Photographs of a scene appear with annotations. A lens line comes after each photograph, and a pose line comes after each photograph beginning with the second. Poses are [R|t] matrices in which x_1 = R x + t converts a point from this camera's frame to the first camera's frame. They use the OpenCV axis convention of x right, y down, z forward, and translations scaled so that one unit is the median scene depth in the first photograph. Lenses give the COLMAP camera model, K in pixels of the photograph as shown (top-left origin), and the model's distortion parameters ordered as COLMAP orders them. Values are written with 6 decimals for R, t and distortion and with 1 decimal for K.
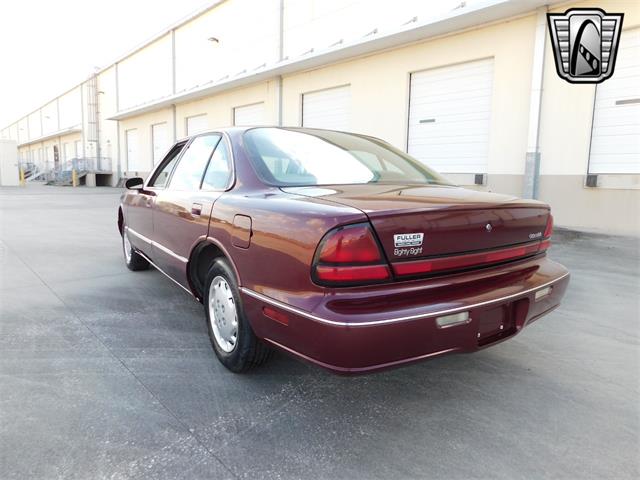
lens RADIAL K [[415.6, 0, 322.0], [0, 415.6, 236.3], [0, 0, 1]] dist [-0.070981, 0.052467]
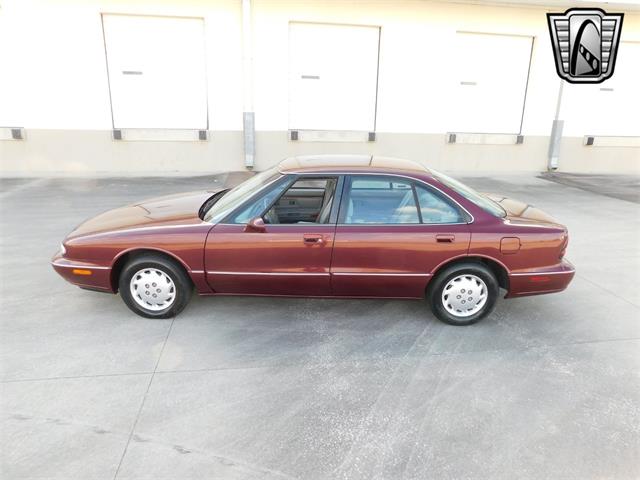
lens RADIAL K [[415.6, 0, 322.0], [0, 415.6, 236.3], [0, 0, 1]] dist [-0.070981, 0.052467]
pose [[0.570517, -0.245754, 0.783656, -0.459833], [0.104945, 0.968173, 0.227216, -0.122238], [-0.814553, -0.047390, 0.578149, 0.132727]]
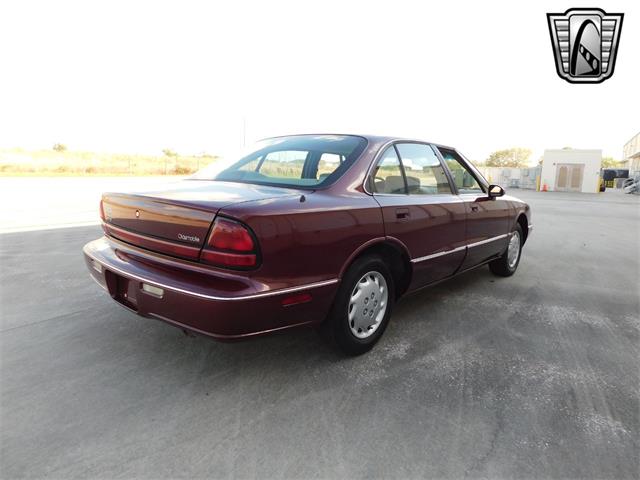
lens RADIAL K [[416.2, 0, 322.3], [0, 416.2, 237.3], [0, 0, 1]] dist [-0.072177, 0.055260]
pose [[0.248174, 0.142480, -0.958180, 0.358469], [-0.160404, 0.981514, 0.104404, -0.035551], [0.955343, 0.127786, 0.266440, 0.251410]]
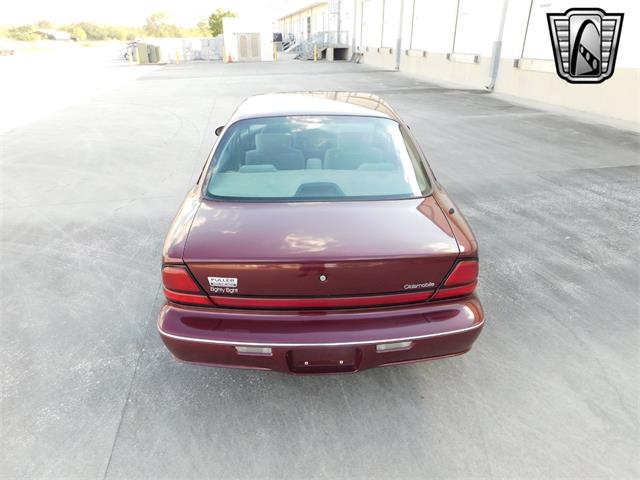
lens RADIAL K [[415.6, 0, 322.0], [0, 415.6, 236.3], [0, 0, 1]] dist [-0.070981, 0.052467]
pose [[0.844166, 0.212275, -0.492263, 0.187404], [-0.055688, 0.948017, 0.313310, -0.094364], [0.533182, -0.237072, 0.812105, 0.034906]]
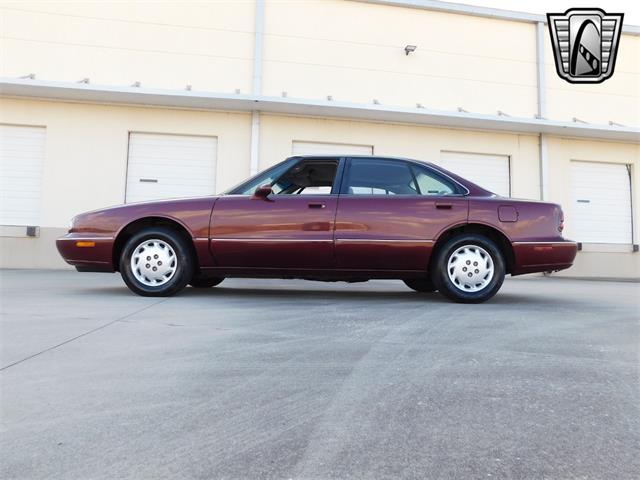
lens RADIAL K [[415.6, 0, 322.0], [0, 415.6, 236.3], [0, 0, 1]] dist [-0.070981, 0.052467]
pose [[0.567038, 0.042894, 0.822574, -0.487825], [0.108360, 0.986079, -0.126117, 0.049280], [-0.816533, 0.160647, 0.554497, 0.141613]]
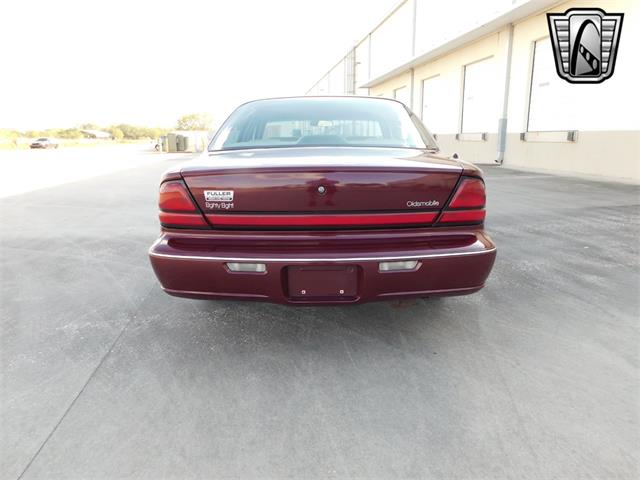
lens RADIAL K [[415.6, 0, 322.0], [0, 415.6, 236.3], [0, 0, 1]] dist [-0.070981, 0.052467]
pose [[0.822074, 0.104753, -0.559661, 0.205963], [-0.054879, 0.992932, 0.105239, -0.003172], [0.566730, -0.055801, 0.822012, 0.032731]]
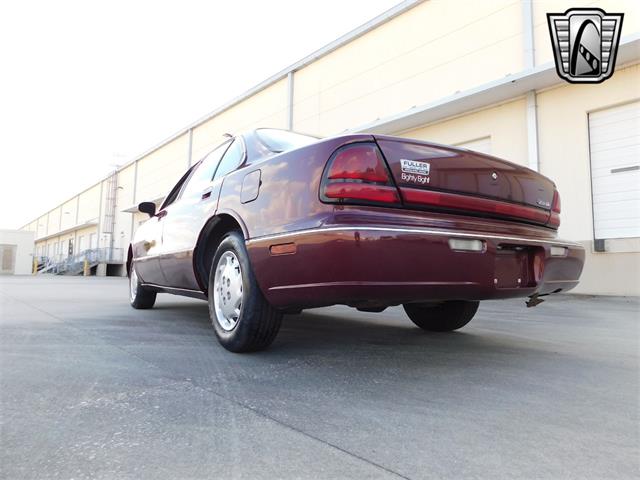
lens RADIAL K [[416.2, 0, 322.3], [0, 416.2, 237.3], [0, 0, 1]] dist [-0.072177, 0.055260]
pose [[0.999810, -0.009334, -0.017111, -0.000519], [0.005208, 0.973891, -0.226956, 0.073331], [0.018783, 0.226823, 0.973755, 0.008831]]
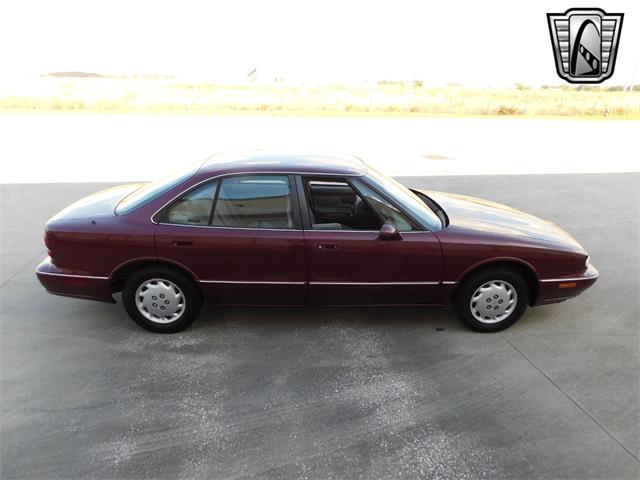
lens RADIAL K [[417.9, 0, 319.3], [0, 417.9, 225.9], [0, 0, 1]] dist [-0.078414, 0.059612]
pose [[-0.533314, 0.230753, -0.813836, 0.320351], [-0.146153, 0.922472, 0.357331, -0.192614], [0.833196, 0.309514, -0.458242, 0.645979]]
